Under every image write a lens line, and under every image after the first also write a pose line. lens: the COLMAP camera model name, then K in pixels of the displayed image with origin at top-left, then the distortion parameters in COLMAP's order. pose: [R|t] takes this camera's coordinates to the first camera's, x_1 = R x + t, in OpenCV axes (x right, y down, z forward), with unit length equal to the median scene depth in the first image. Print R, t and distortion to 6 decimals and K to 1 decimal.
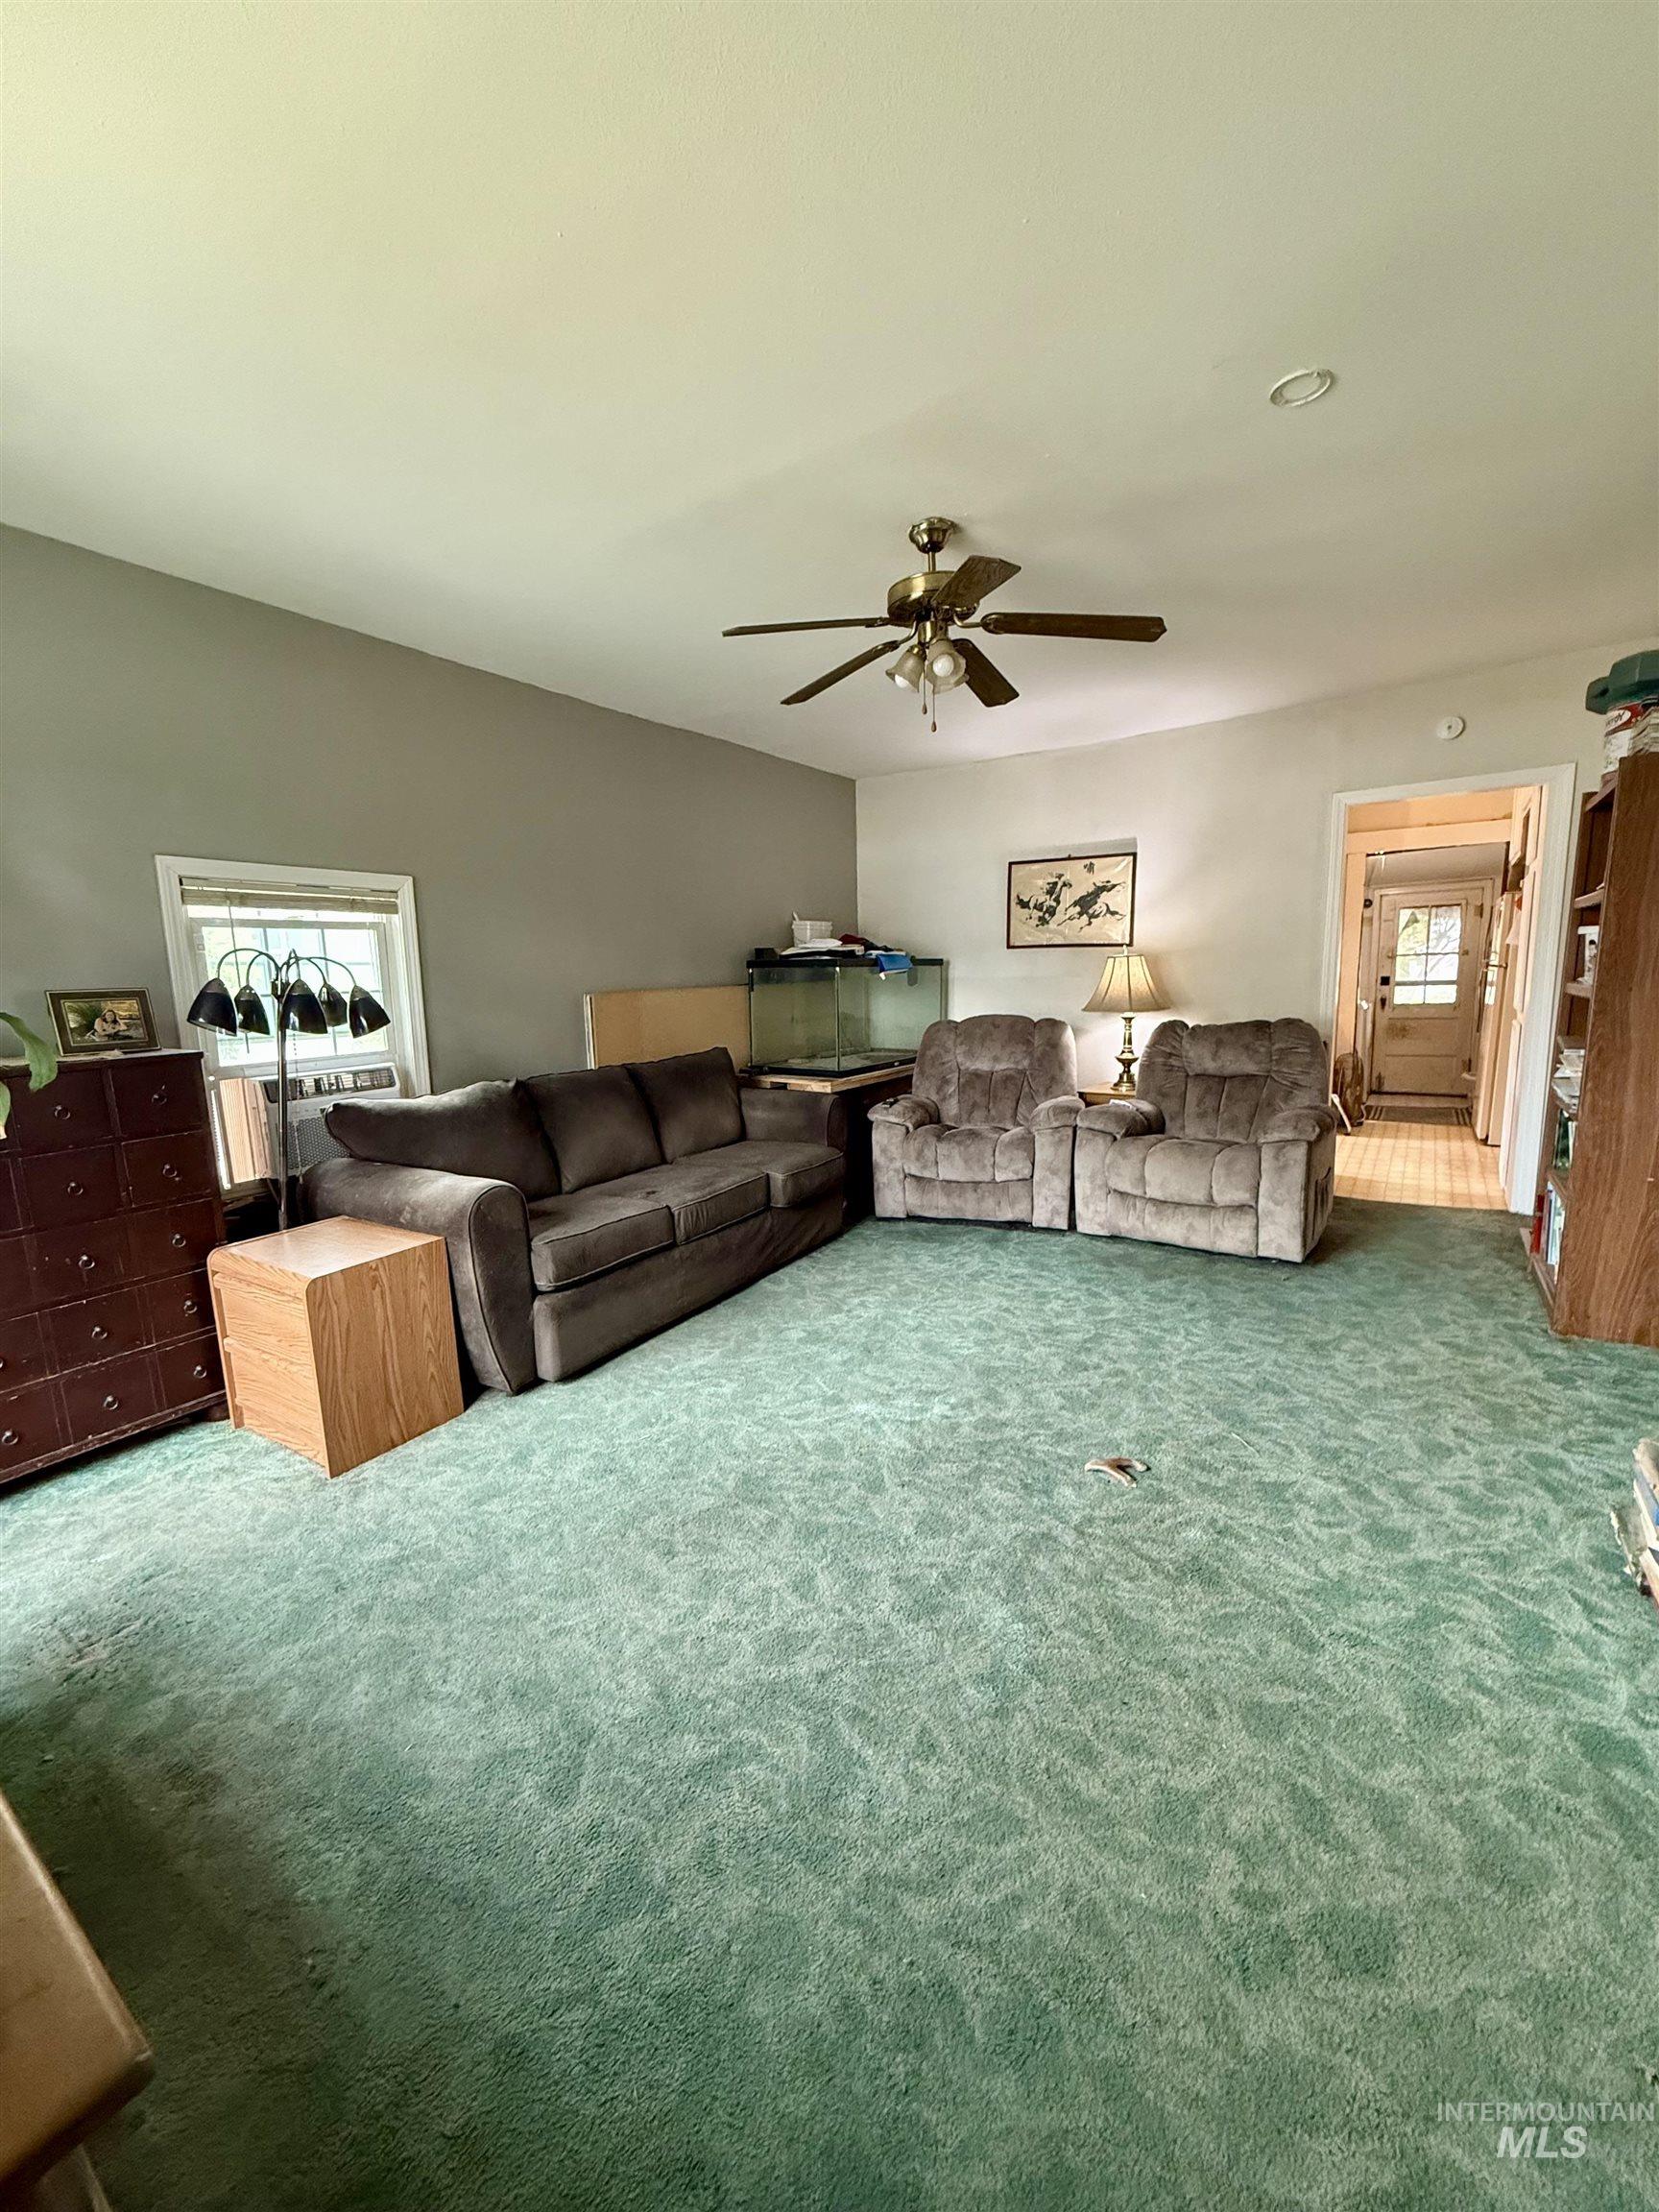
lens RADIAL K [[874.3, 0, 826.8], [0, 874.3, 1104.1], [0, 0, 1]] dist [-0.000987, -0.000067]
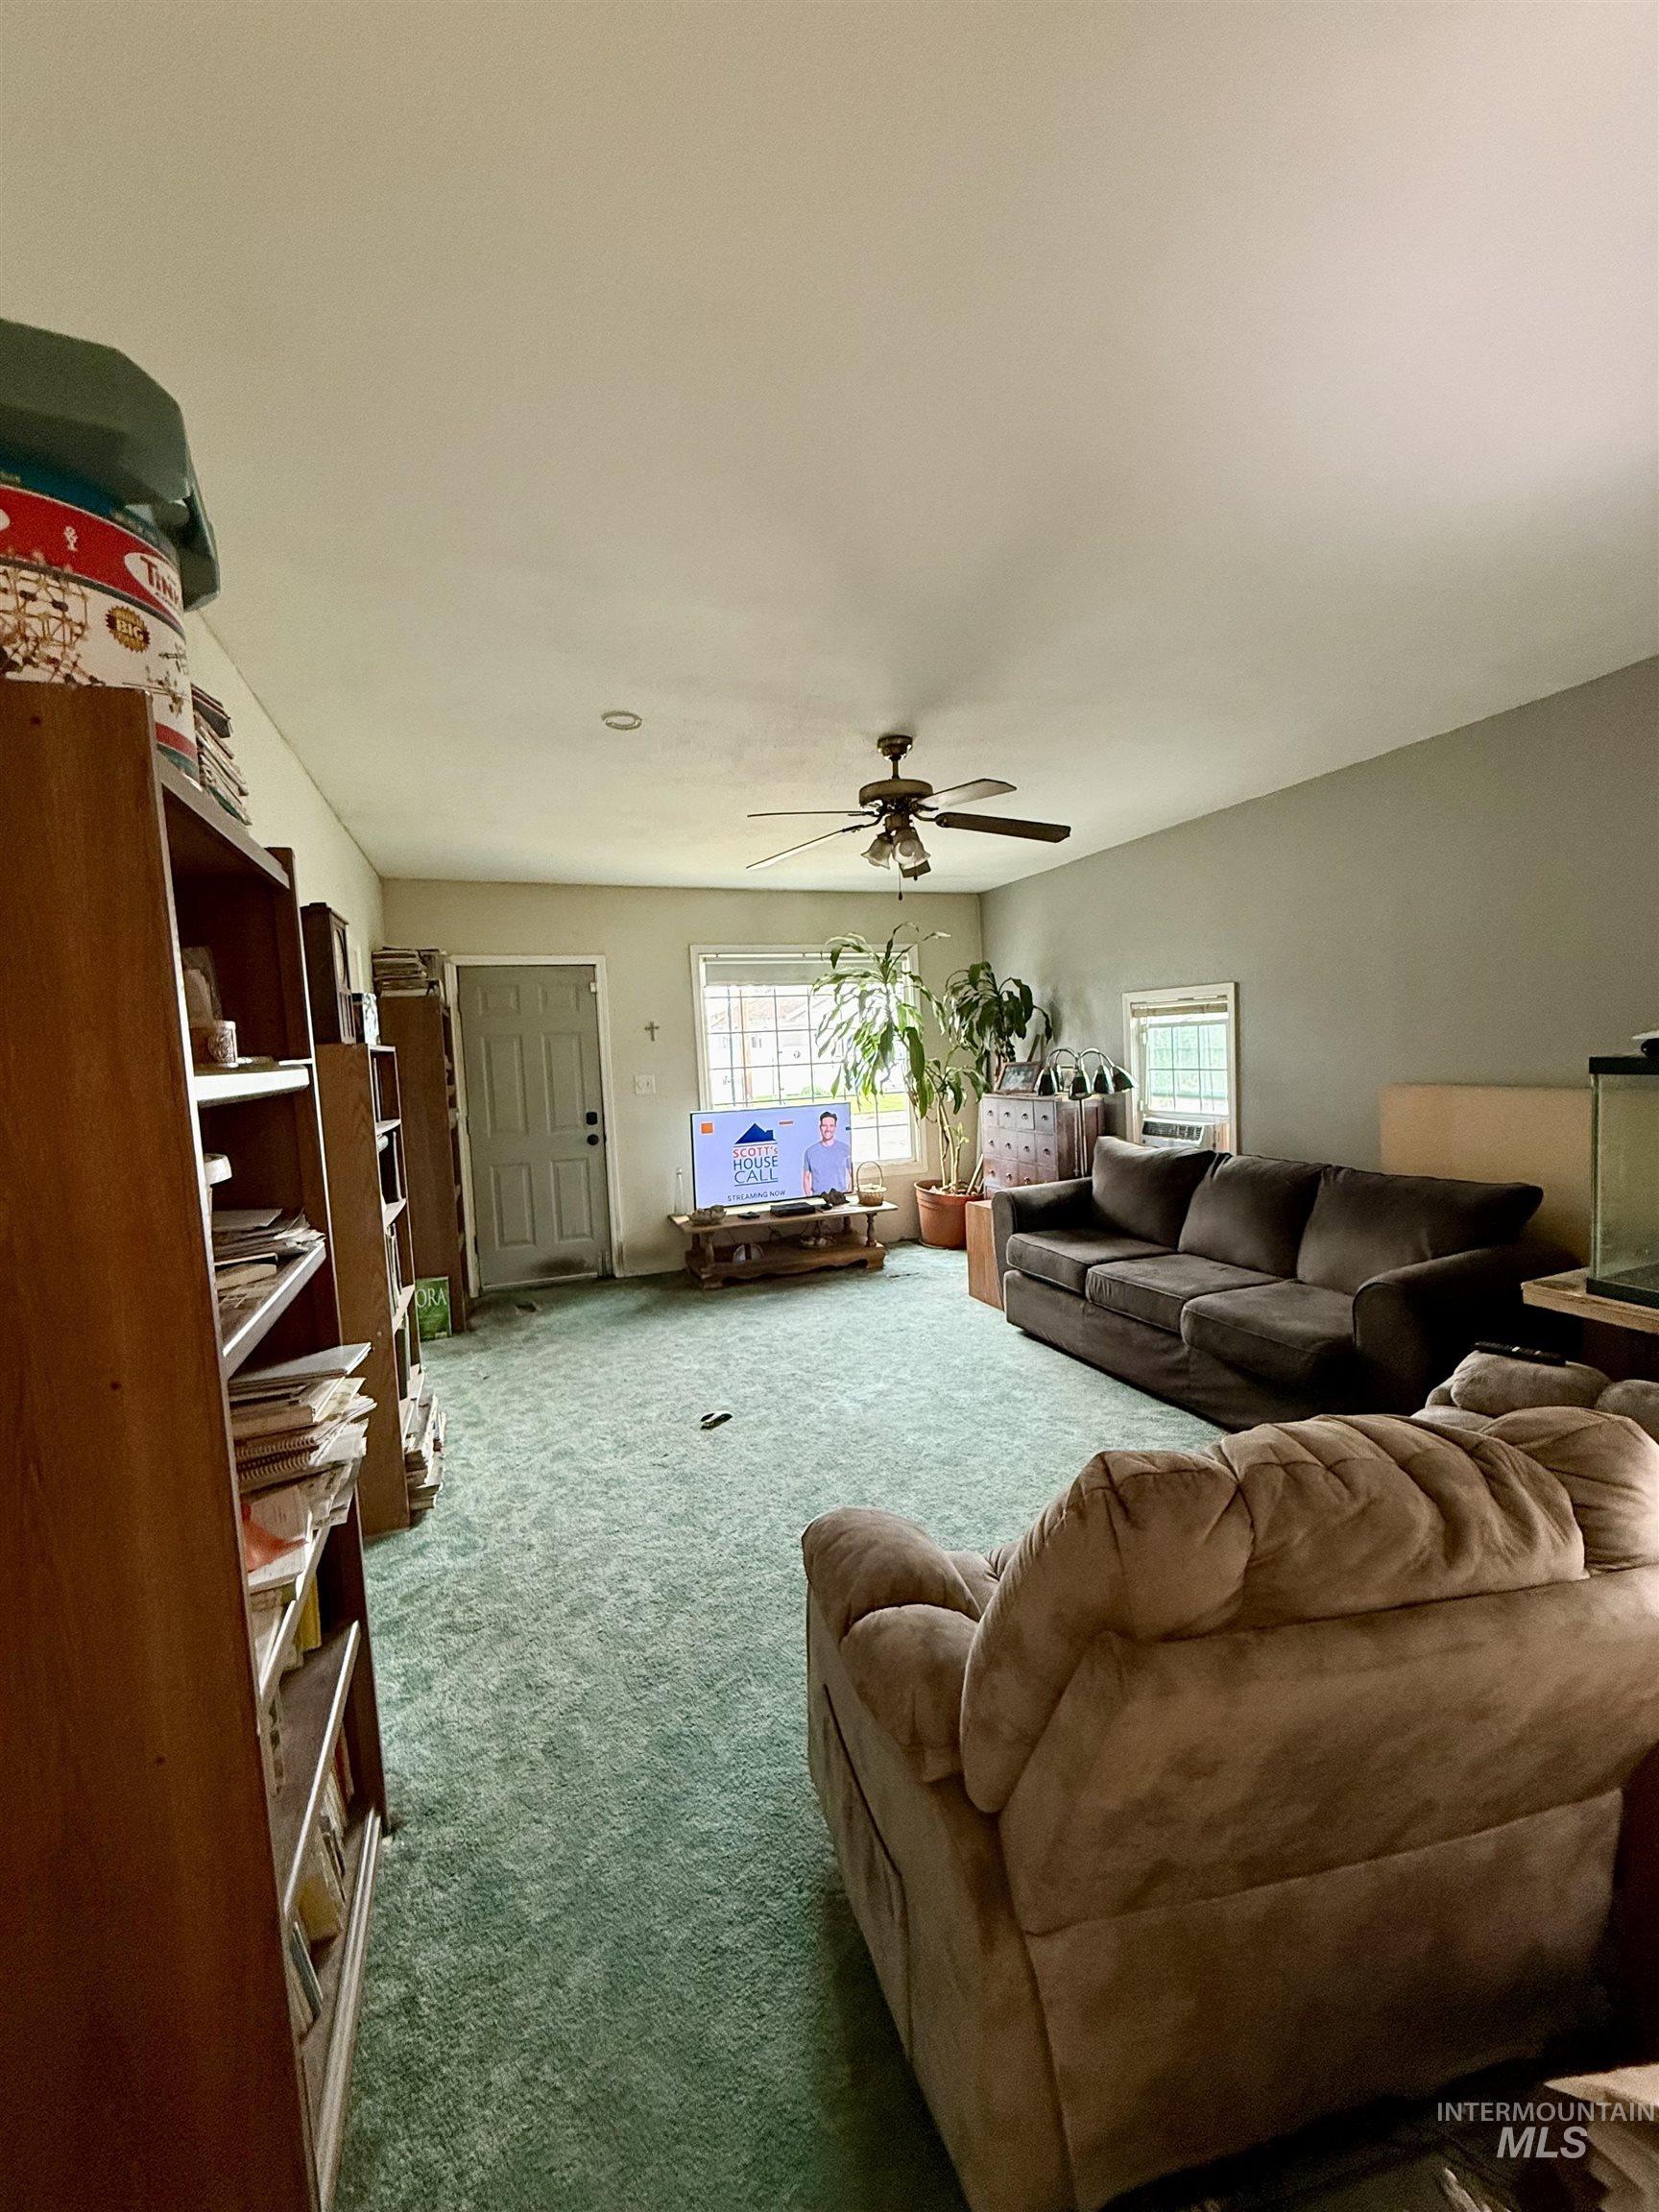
lens RADIAL K [[874.3, 0, 836.1], [0, 874.3, 1111.1], [0, 0, 1]] dist [-0.000987, -0.000067]
pose [[-0.570192, 0.113552, -0.813626, 1.308969], [-0.066297, 0.980810, 0.183346, -0.389734], [0.818832, 0.158483, -0.551722, 1.802189]]
